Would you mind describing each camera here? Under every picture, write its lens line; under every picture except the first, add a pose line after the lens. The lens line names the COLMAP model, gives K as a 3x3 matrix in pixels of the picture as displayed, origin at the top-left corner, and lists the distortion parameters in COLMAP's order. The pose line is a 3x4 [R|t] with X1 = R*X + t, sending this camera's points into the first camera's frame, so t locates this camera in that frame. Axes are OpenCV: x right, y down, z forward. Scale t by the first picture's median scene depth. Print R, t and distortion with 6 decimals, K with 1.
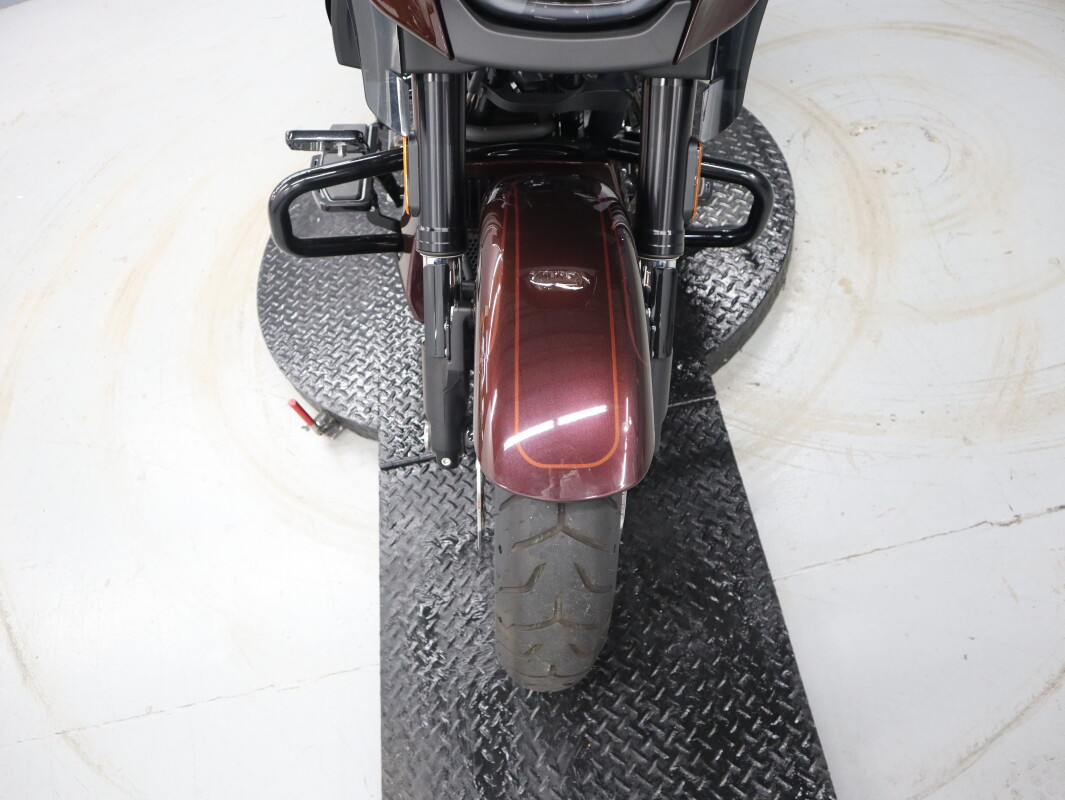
lens RADIAL K [[831.7, 0, 532.5], [0, 831.7, 400.0], [0, 0, 1]] dist [-0.121036, 0.077817]
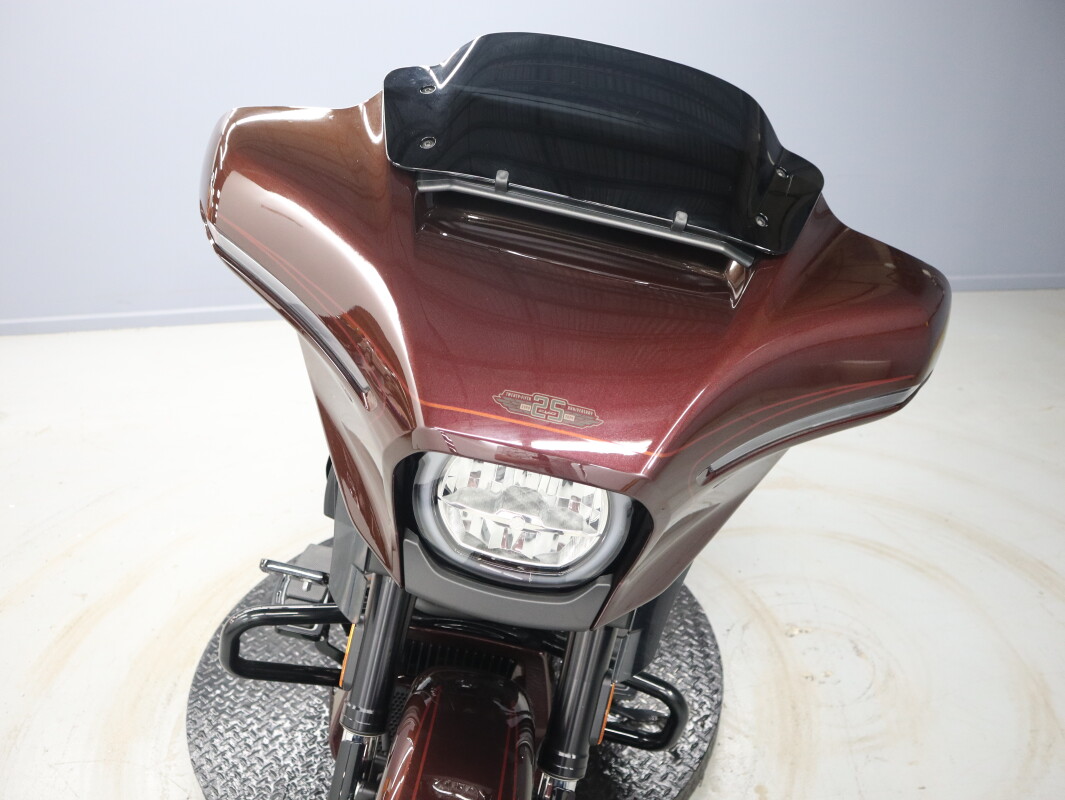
lens RADIAL K [[831.7, 0, 532.5], [0, 831.7, 400.0], [0, 0, 1]] dist [-0.121036, 0.077817]
pose [[0.979556, 0.200728, -0.013360, 0.019630], [-0.186594, 0.881748, -0.433247, -0.079496], [-0.075185, 0.426882, 0.901176, -0.083470]]
